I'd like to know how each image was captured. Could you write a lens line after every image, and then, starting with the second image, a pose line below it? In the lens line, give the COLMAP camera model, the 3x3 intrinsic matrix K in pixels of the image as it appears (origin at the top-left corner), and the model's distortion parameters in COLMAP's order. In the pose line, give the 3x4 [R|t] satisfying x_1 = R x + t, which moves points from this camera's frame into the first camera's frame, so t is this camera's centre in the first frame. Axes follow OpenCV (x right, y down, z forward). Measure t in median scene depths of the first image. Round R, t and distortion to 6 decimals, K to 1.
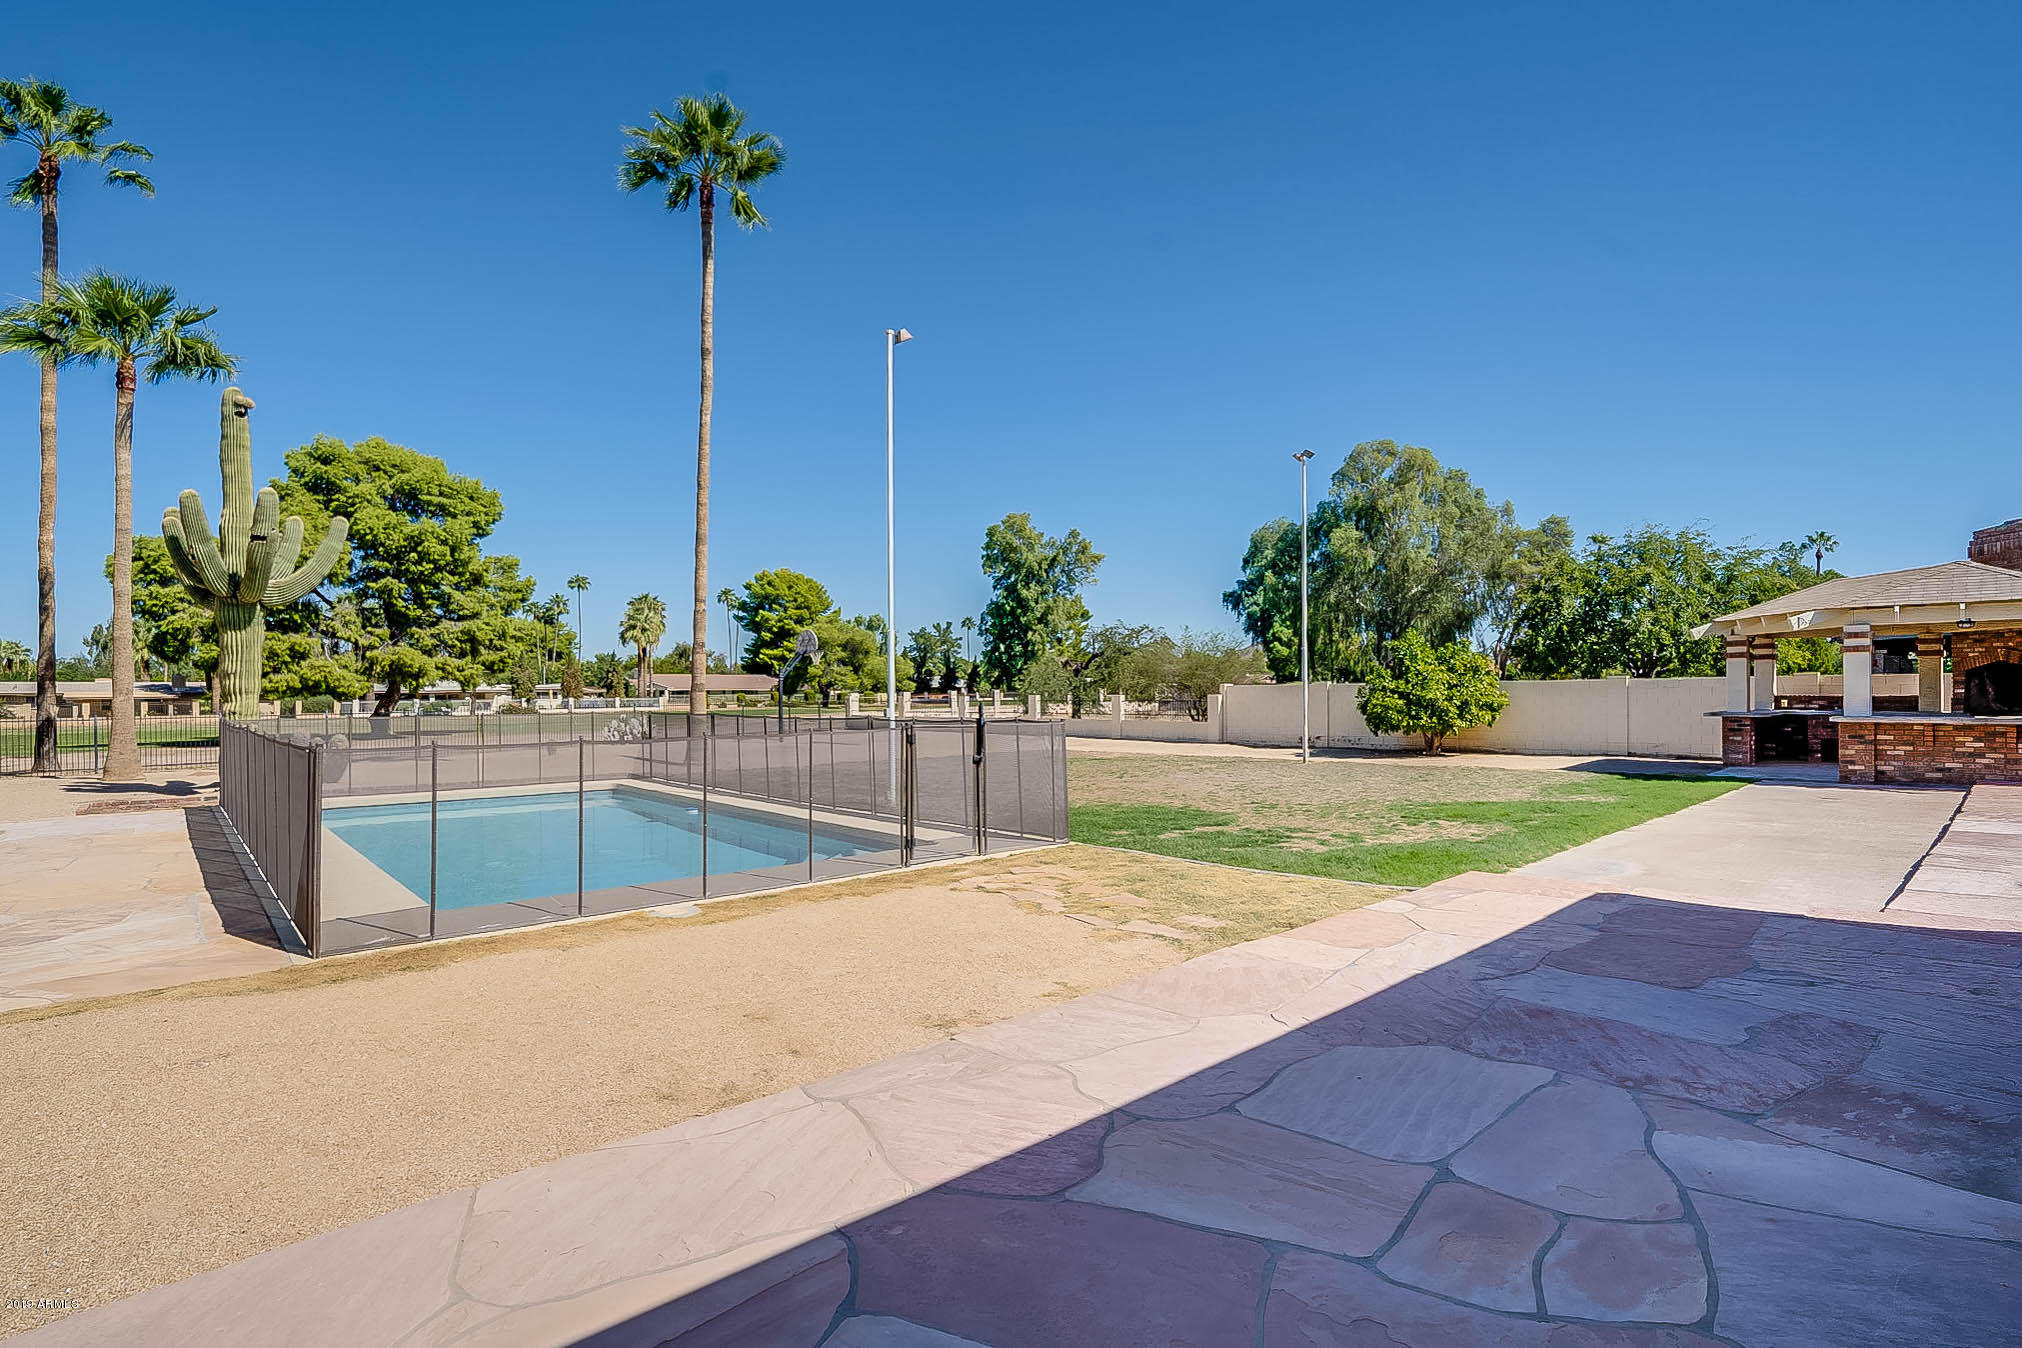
lens RADIAL K [[958.6, 0, 1011.0], [0, 958.6, 674.0], [0, 0, 1]] dist [-0.001574, -0.000173]
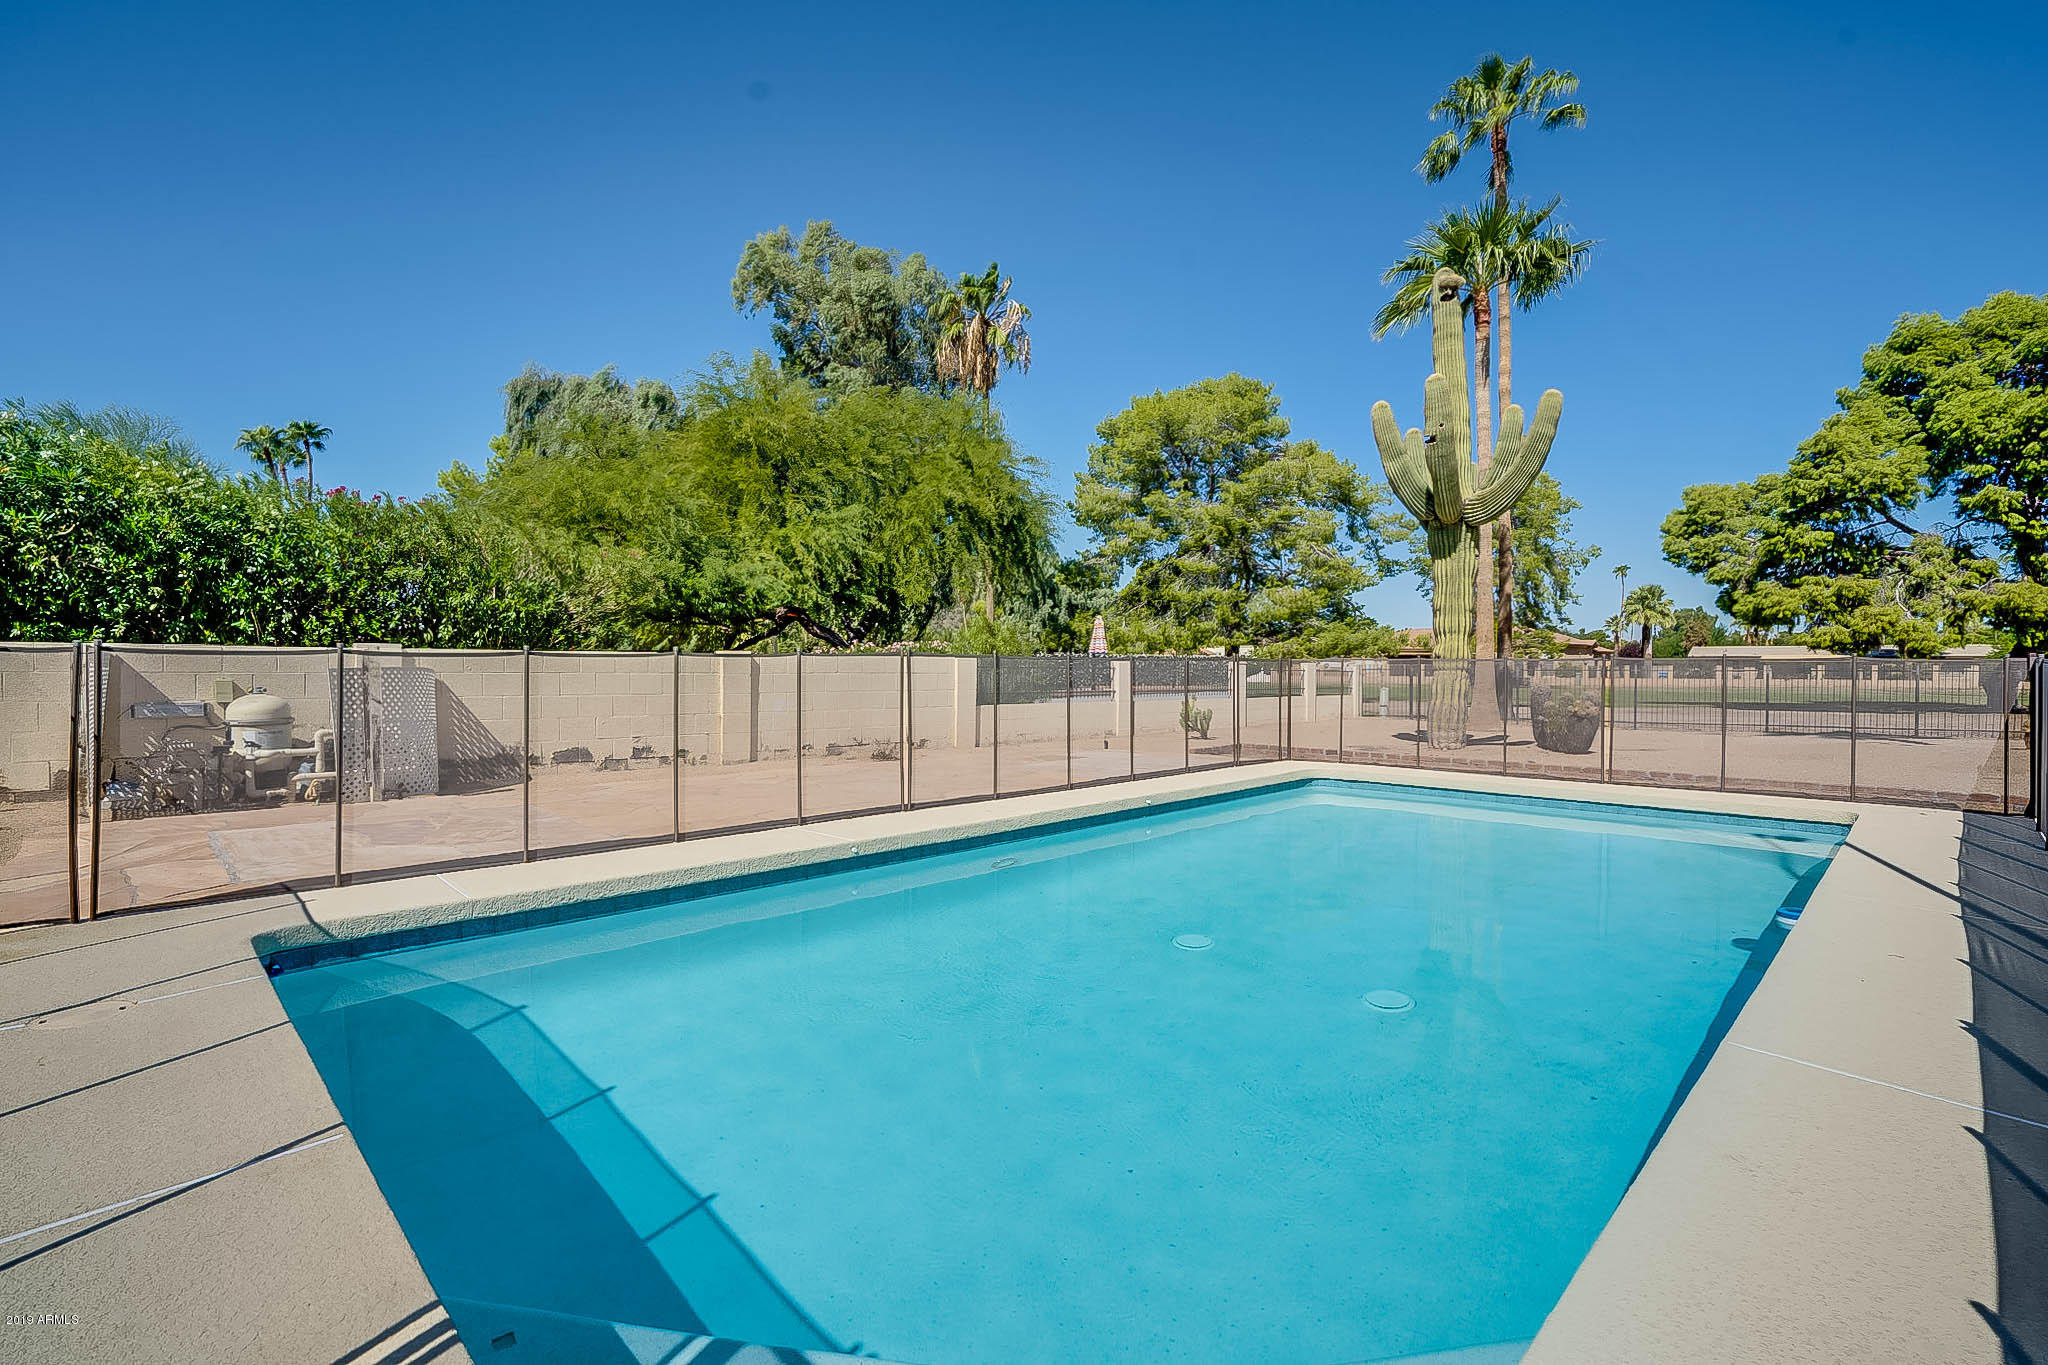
lens RADIAL K [[958.4, 0, 1016.5], [0, 958.4, 685.7], [0, 0, 1]] dist [-0.034336, 0.011102]
pose [[0.054647, 0.025090, -0.998190, 0.002630], [0.017707, 0.999503, 0.026092, 0.016284], [0.998349, -0.019101, 0.054176, 0.244412]]
